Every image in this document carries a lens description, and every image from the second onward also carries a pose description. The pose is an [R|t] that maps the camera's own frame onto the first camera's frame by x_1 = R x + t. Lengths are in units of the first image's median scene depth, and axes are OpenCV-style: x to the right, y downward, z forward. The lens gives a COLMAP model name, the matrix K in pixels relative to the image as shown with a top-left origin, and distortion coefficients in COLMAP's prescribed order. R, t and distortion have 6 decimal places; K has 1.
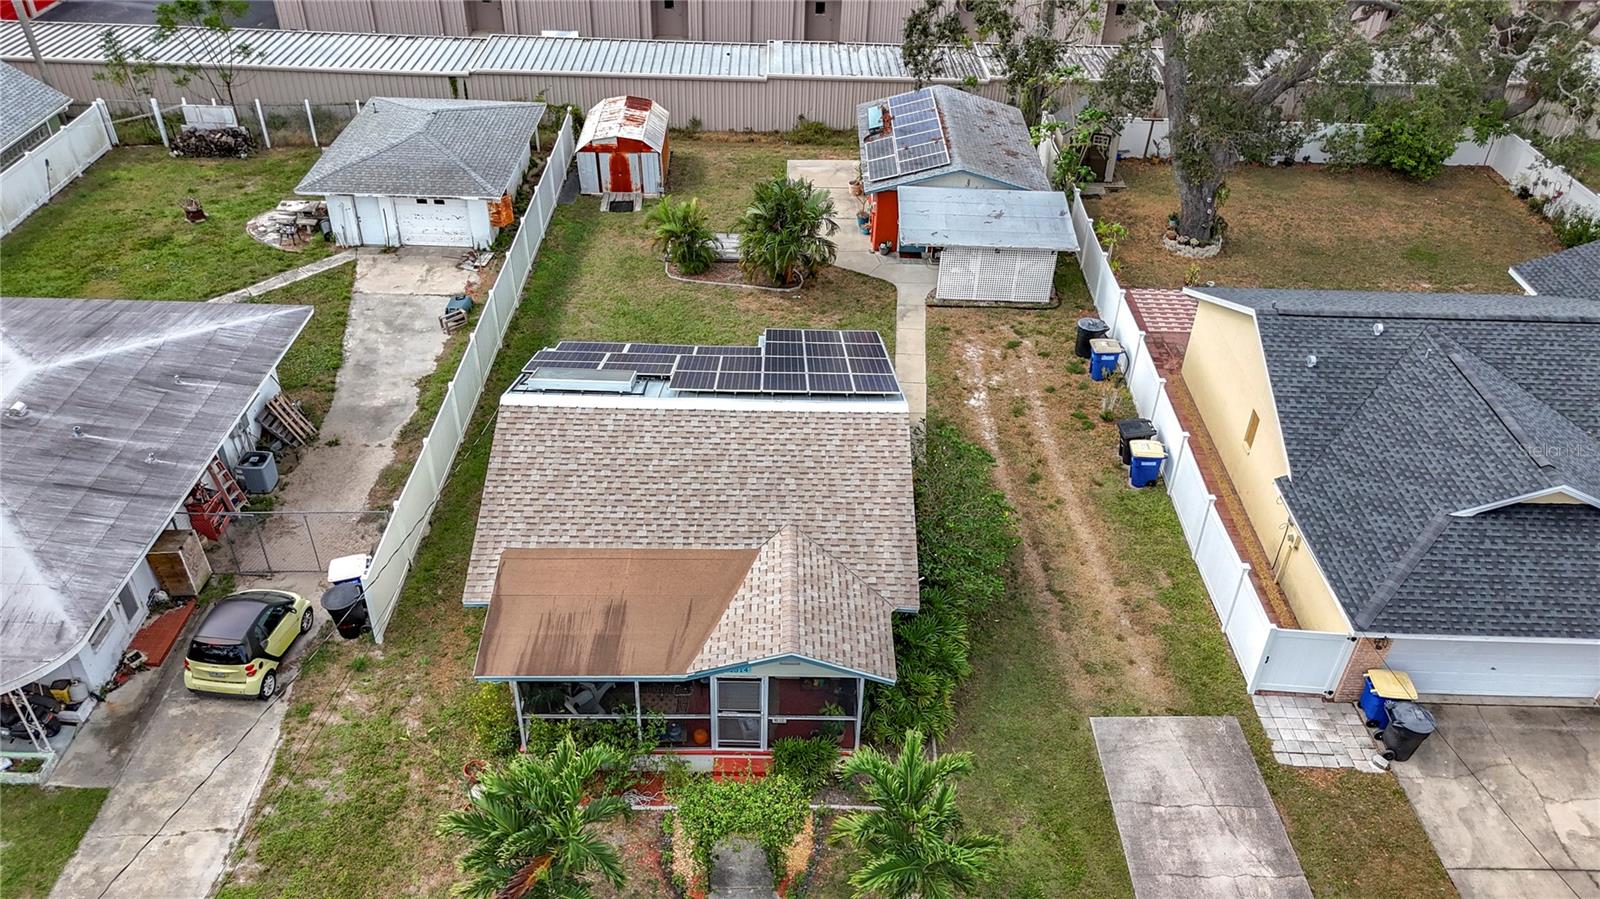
lens RADIAL K [[1193.5, 0, 803.2], [0, 1193.5, 449.2], [0, 0, 1]] dist [0.053059, -0.031575]
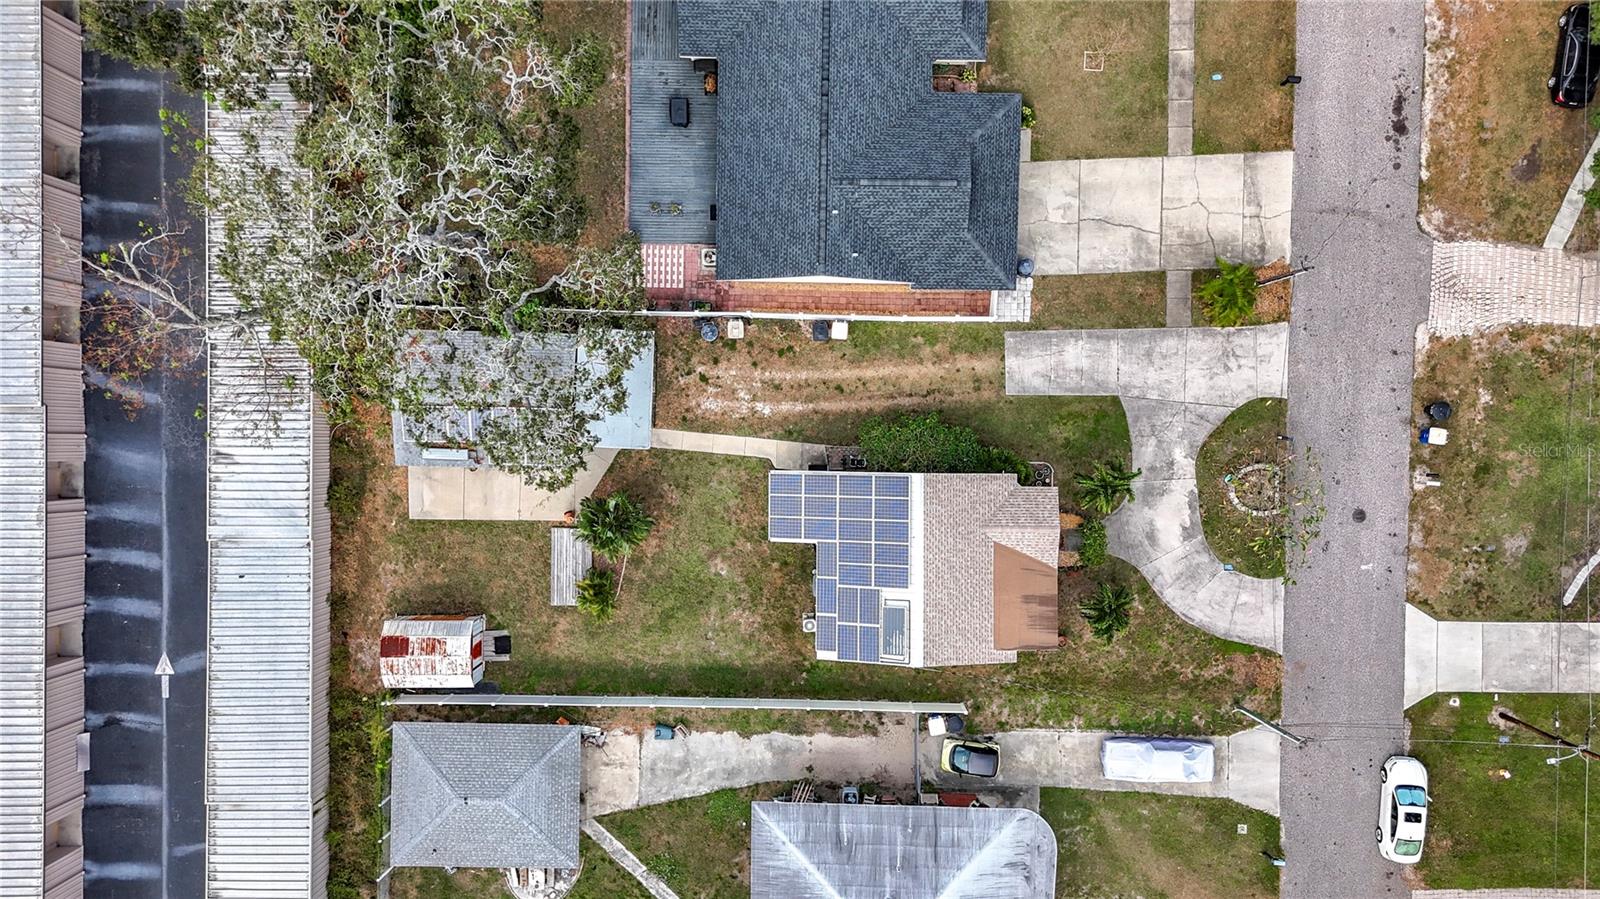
lens RADIAL K [[1198.4, 0, 802.5], [0, 1198.4, 446.7], [0, 0, 1]] dist [0.091048, -0.120027]
pose [[0.017421, -0.999129, -0.037926, 0.147902], [0.595514, -0.020101, 0.803093, -1.290471], [-0.803156, -0.036577, 0.594645, -0.056838]]
